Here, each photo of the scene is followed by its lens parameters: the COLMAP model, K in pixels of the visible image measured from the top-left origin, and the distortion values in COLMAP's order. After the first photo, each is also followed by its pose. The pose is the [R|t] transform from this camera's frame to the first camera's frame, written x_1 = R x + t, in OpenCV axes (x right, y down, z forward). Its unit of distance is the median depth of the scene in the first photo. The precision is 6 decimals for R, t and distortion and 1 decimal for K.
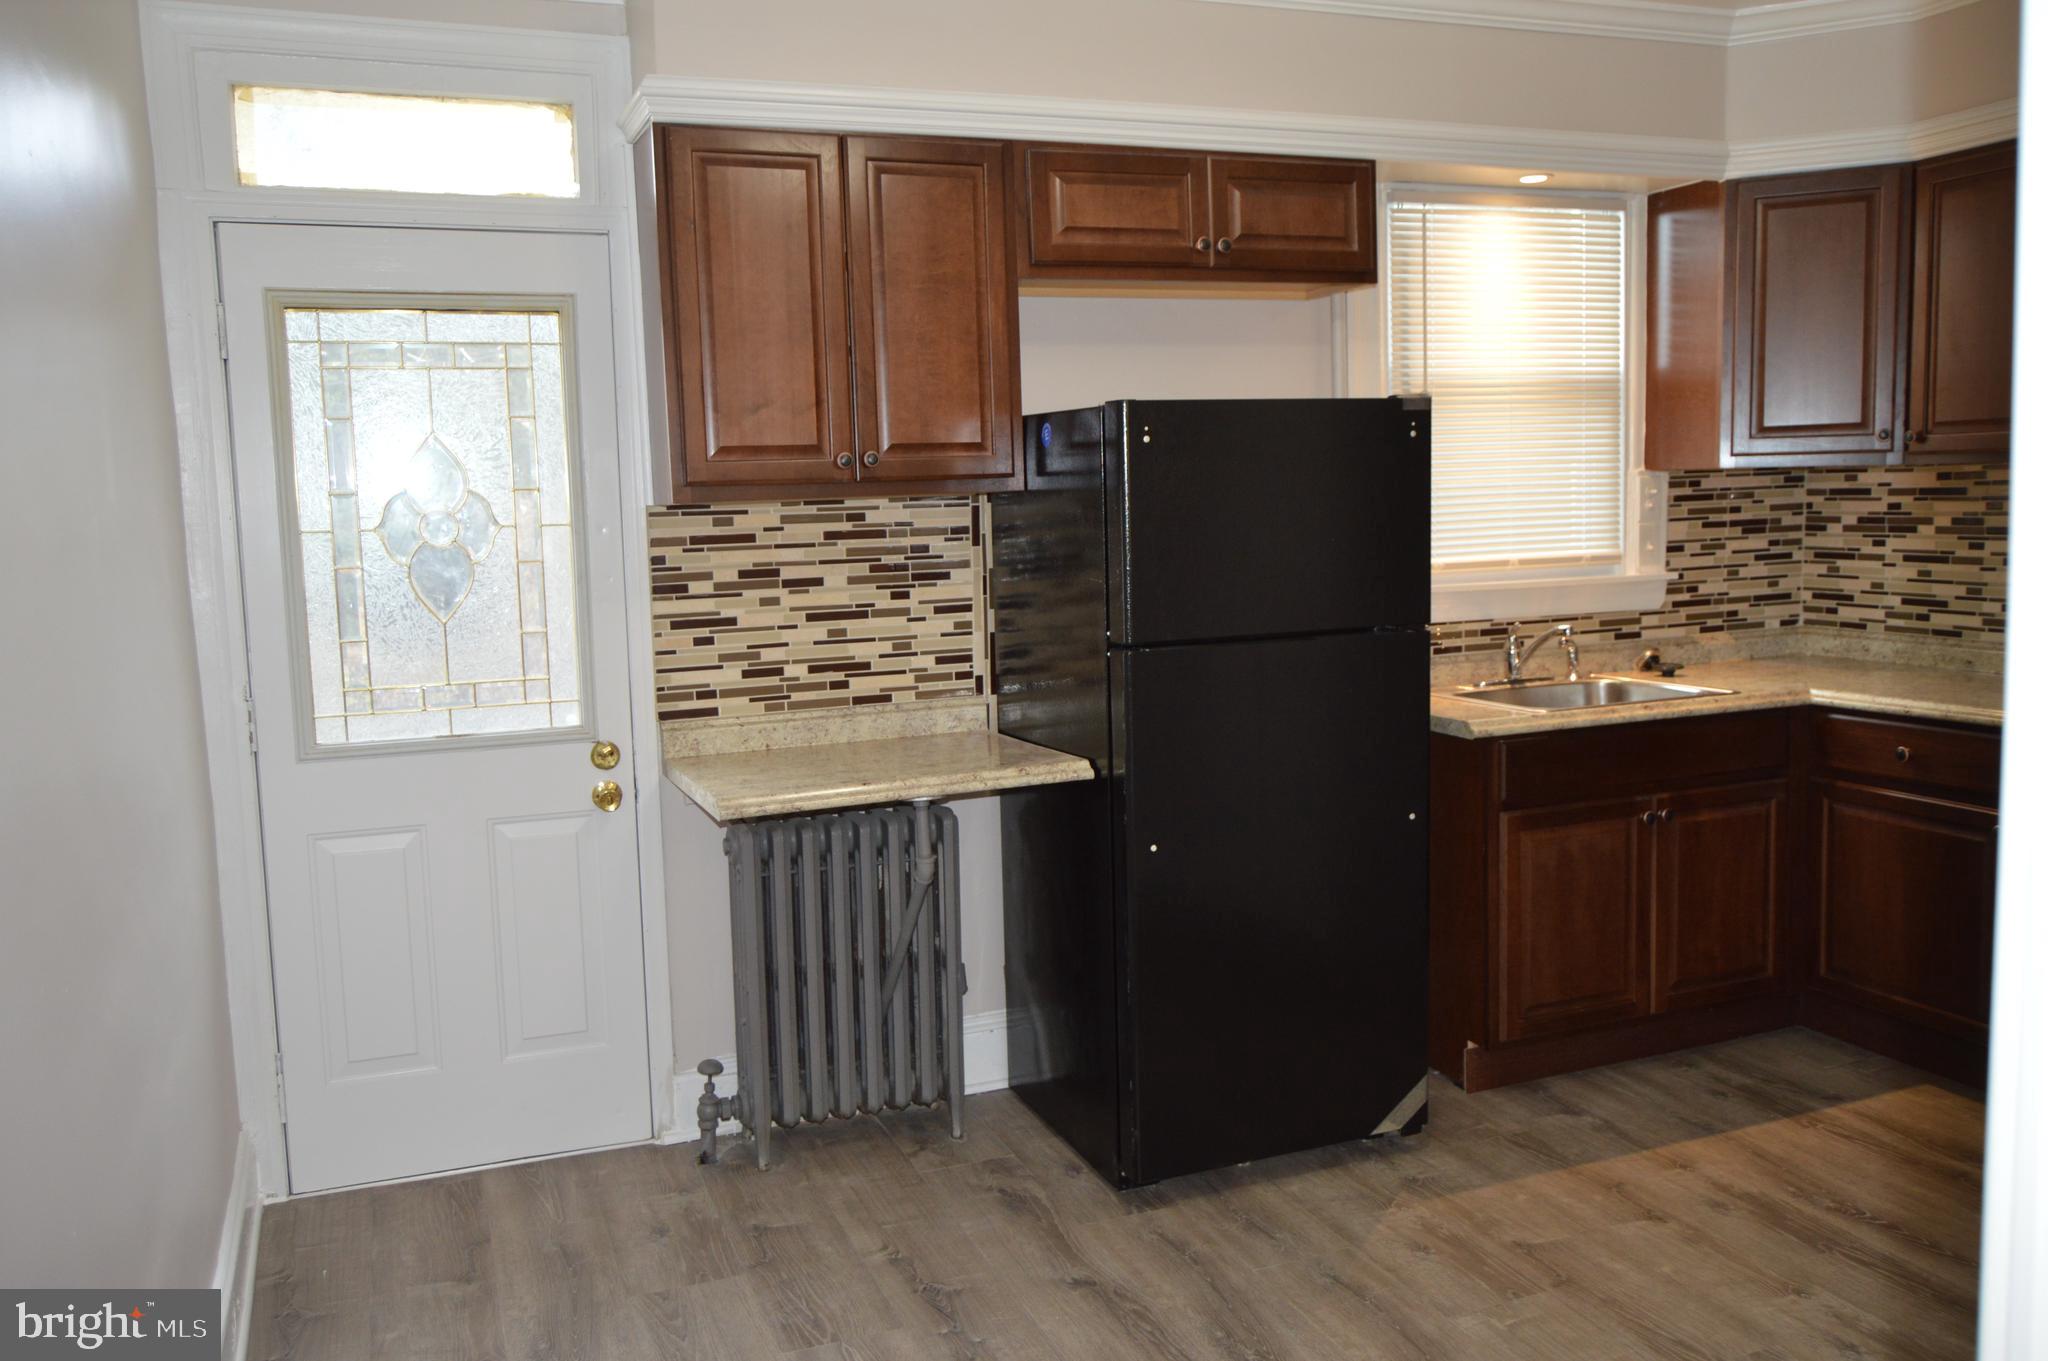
lens RADIAL K [[1607.7, 0, 1033.2], [0, 1607.7, 676.1], [0, 0, 1]] dist [-0.016925, 0.009001]
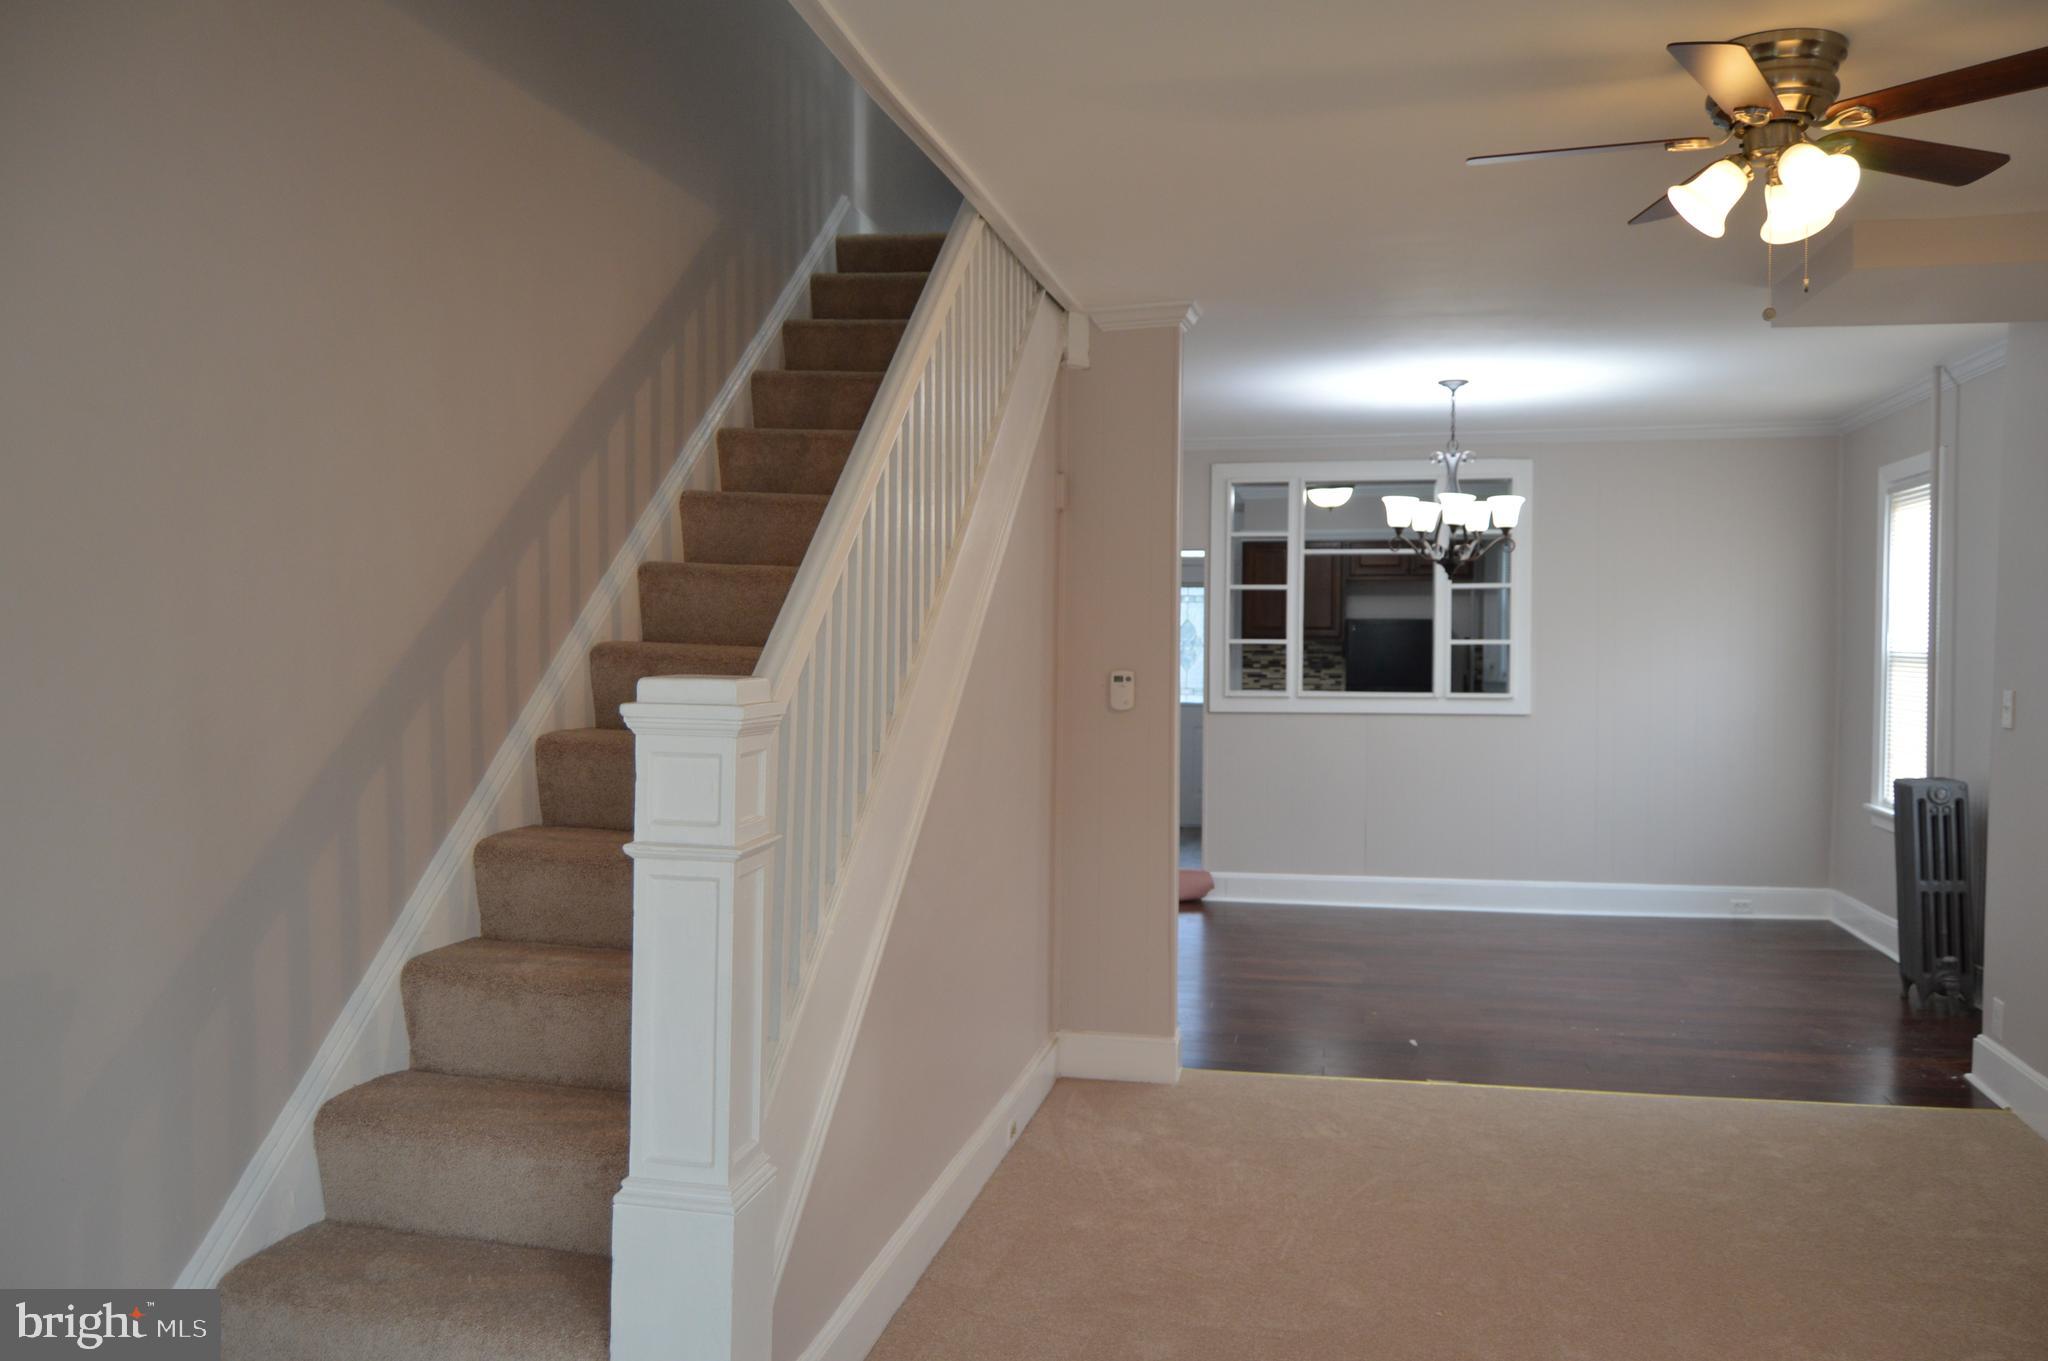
lens RADIAL K [[1607.7, 0, 1044.6], [0, 1607.7, 686.6], [0, 0, 1]] dist [-0.016925, 0.009001]
pose [[0.843889, 0.052526, -0.533941, 1.221245], [-0.090414, 0.994886, -0.045027, 0.181616], [0.528845, 0.086273, 0.844322, -2.095787]]
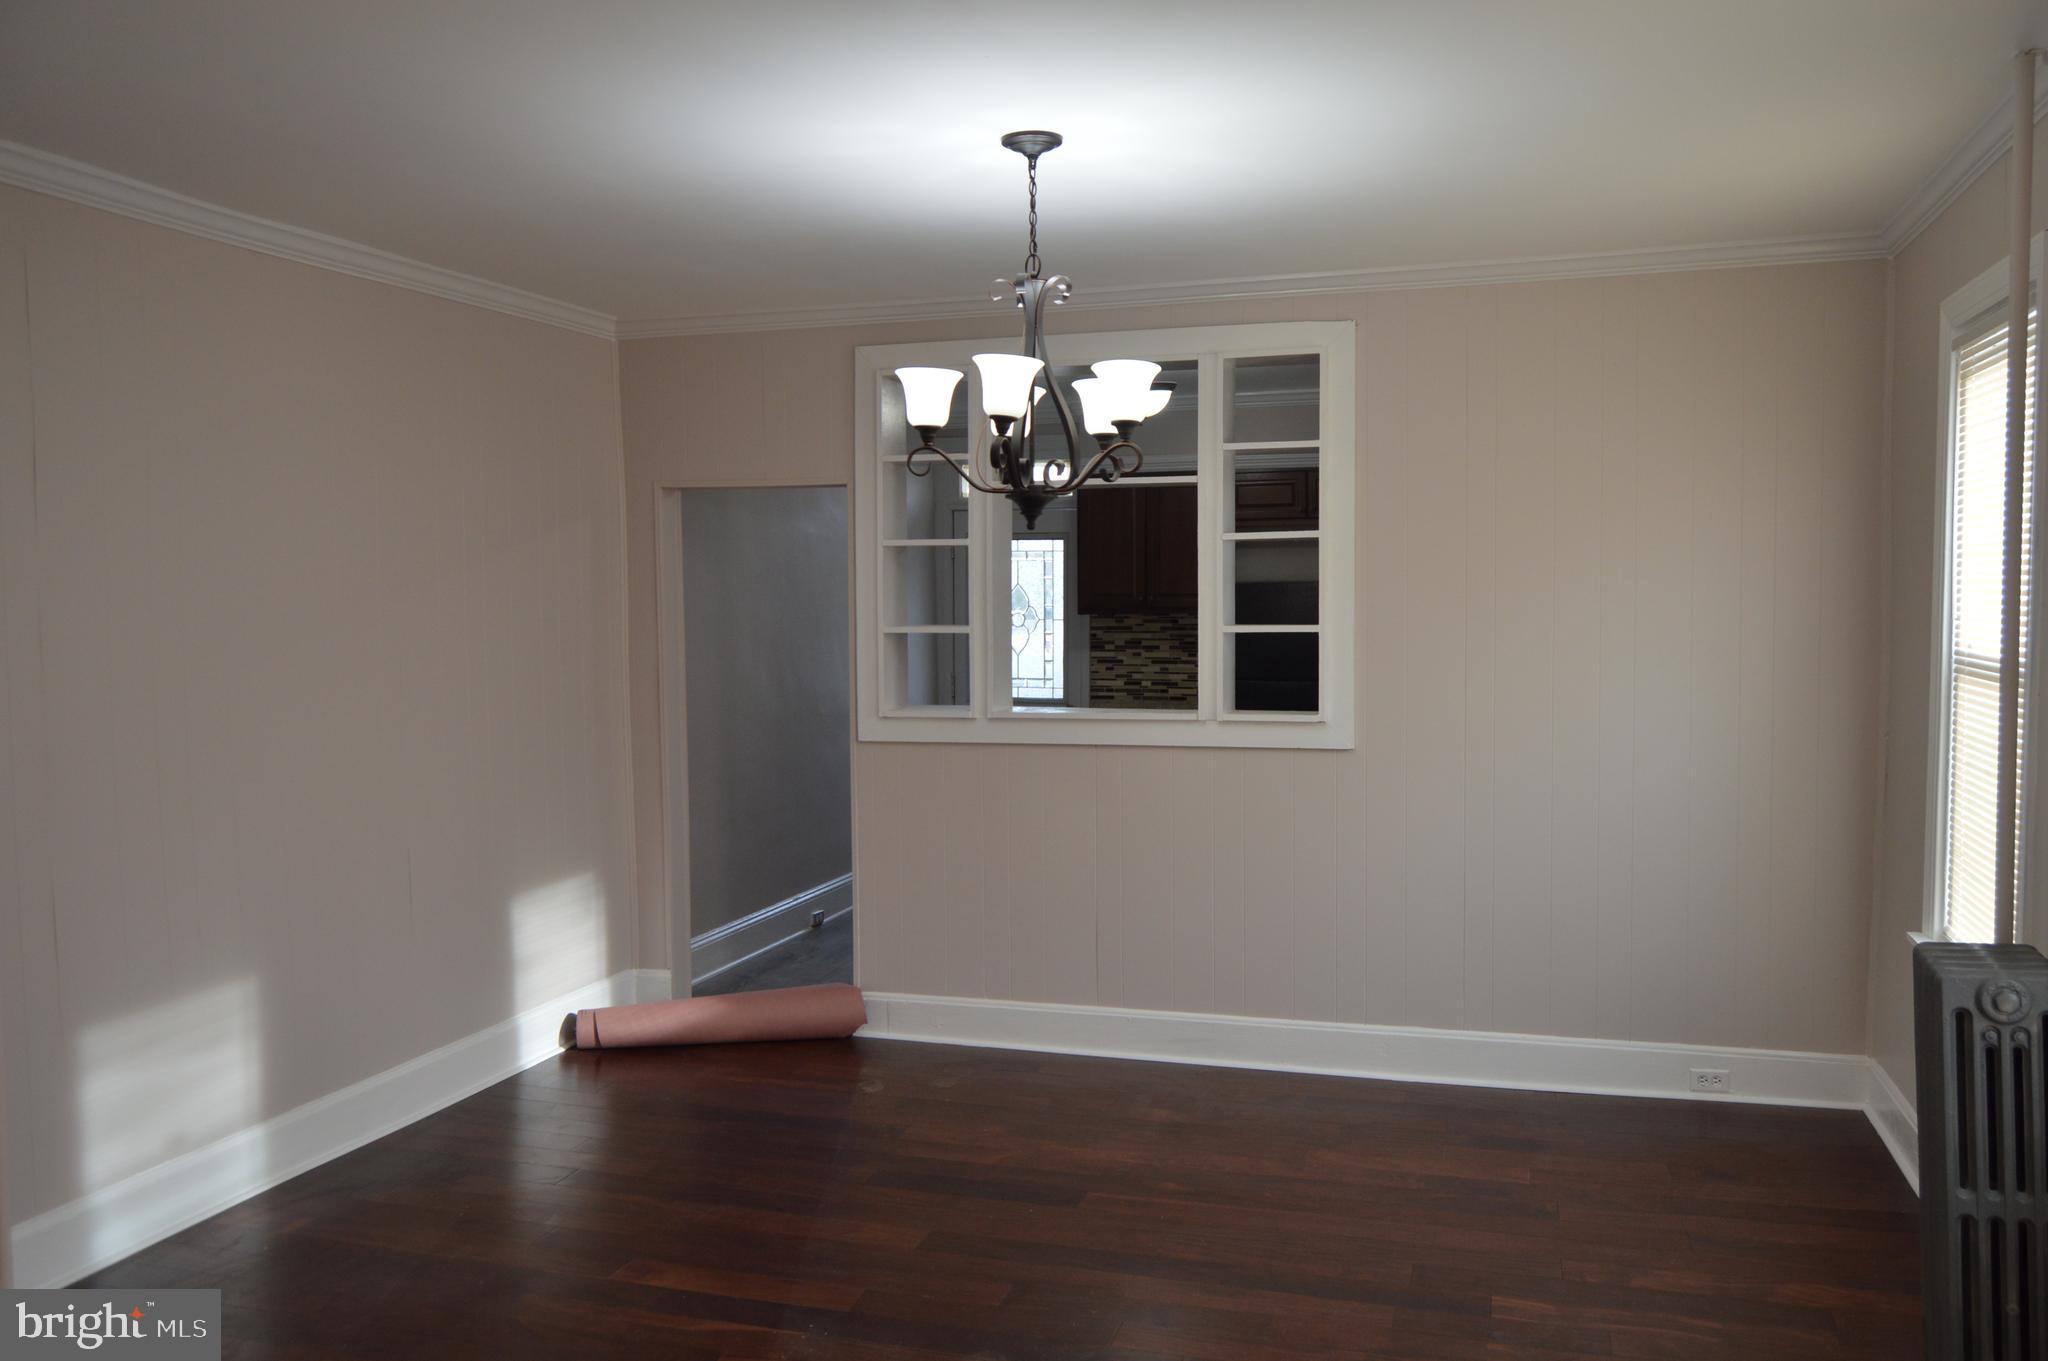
lens RADIAL K [[1607.7, 0, 1039.3], [0, 1607.7, 678.0], [0, 0, 1]] dist [-0.016925, 0.009001]
pose [[0.783601, 0.062998, -0.618062, 1.221055], [-0.087611, 0.996109, -0.009545, 0.025522], [0.615055, 0.061629, 0.786072, -1.000291]]
